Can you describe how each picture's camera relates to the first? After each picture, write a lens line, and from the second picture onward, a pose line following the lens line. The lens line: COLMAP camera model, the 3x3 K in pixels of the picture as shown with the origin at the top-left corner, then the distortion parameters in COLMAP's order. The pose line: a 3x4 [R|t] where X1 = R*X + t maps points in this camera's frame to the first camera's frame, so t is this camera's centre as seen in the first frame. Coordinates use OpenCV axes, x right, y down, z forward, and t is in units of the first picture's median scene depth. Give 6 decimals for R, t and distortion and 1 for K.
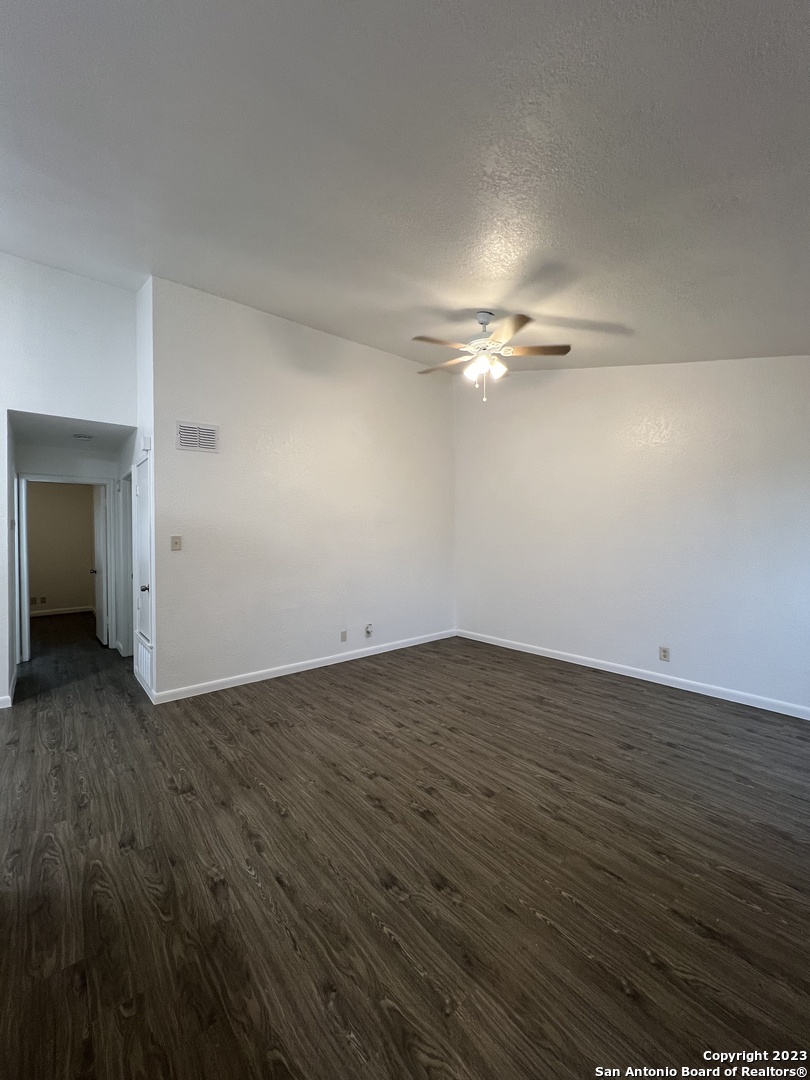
lens RADIAL K [[430.3, 0, 406.1], [0, 430.3, 534.9], [0, 0, 1]] dist [0.000050, -0.000174]
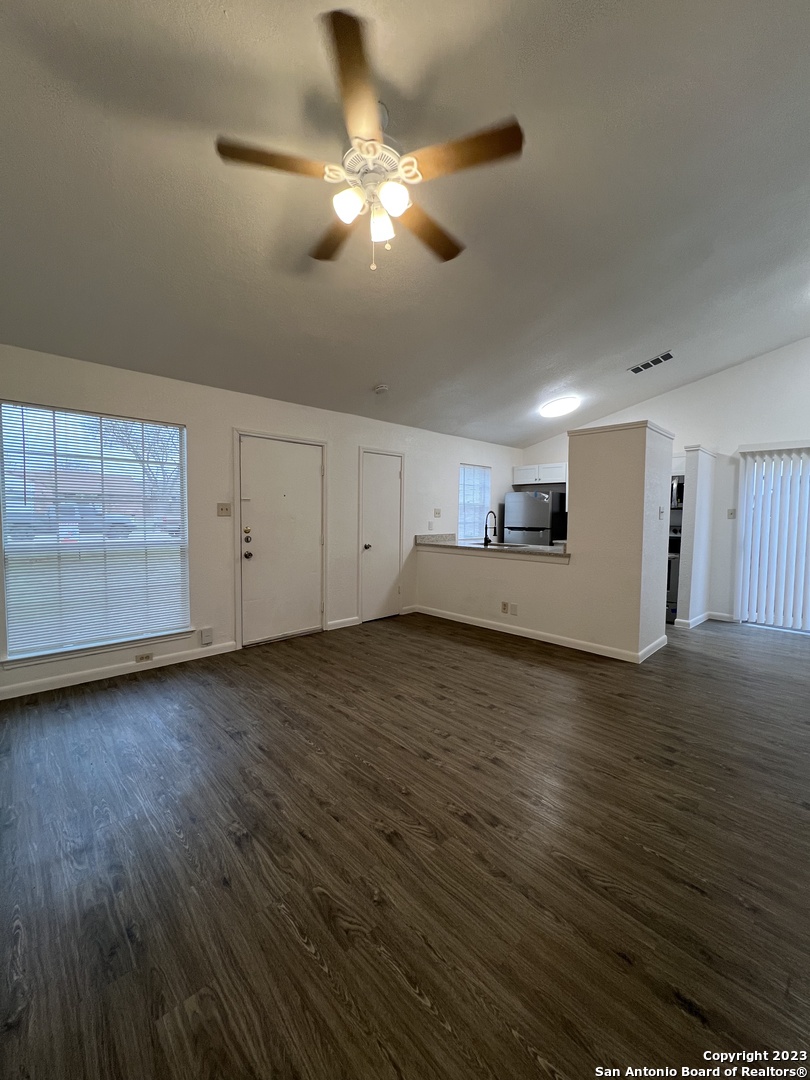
lens RADIAL K [[430.3, 0, 406.3], [0, 430.3, 536.2], [0, 0, 1]] dist [0.000050, -0.000174]
pose [[-0.997863, 0.001751, -0.065311, 0.196179], [-0.002209, 0.998165, 0.060515, 0.010894], [0.065297, 0.060530, -0.996028, 1.769602]]
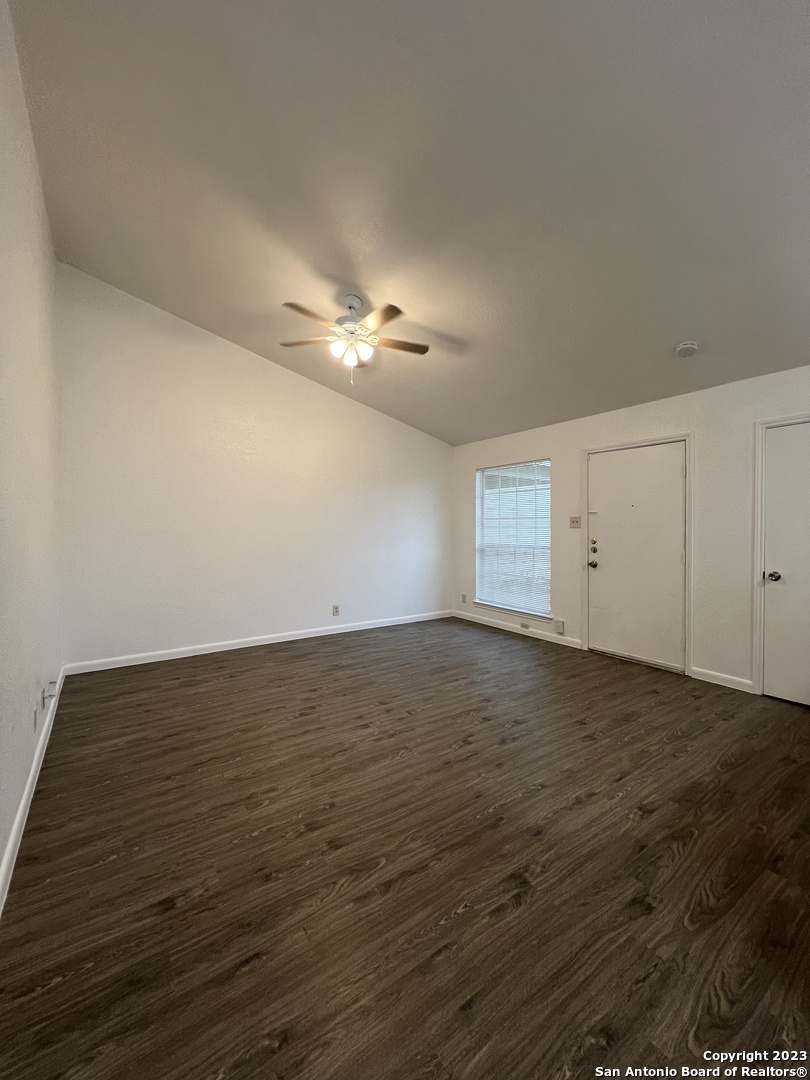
lens RADIAL K [[430.3, 0, 405.9], [0, 430.3, 535.6], [0, 0, 1]] dist [0.000050, -0.000174]
pose [[0.086969, -0.008099, 0.996178, -0.918250], [0.000974, 0.999967, 0.008045, 0.045329], [-0.996211, 0.000270, 0.086974, 0.868640]]
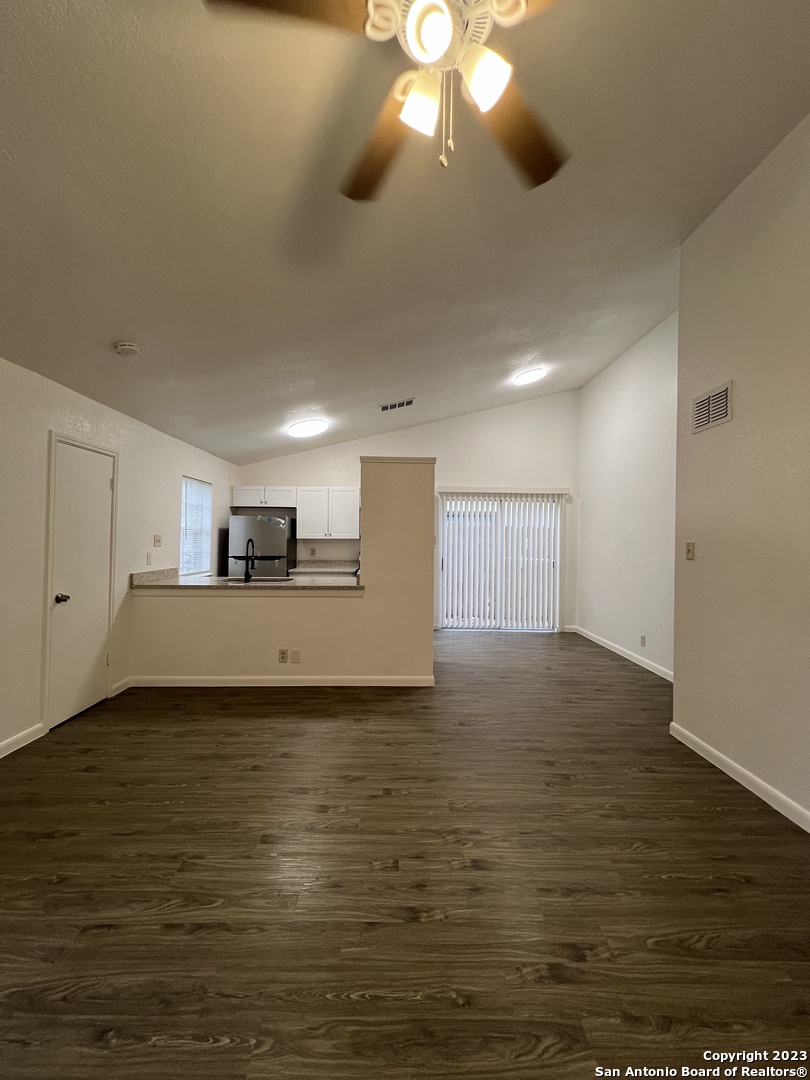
lens RADIAL K [[430.3, 0, 405.9], [0, 430.3, 534.8], [0, 0, 1]] dist [0.000050, -0.000174]
pose [[-0.625990, -0.007817, -0.779792, 0.527913], [-0.012022, 0.999928, -0.000373, -0.005442], [0.779738, 0.009141, -0.626039, 1.333427]]
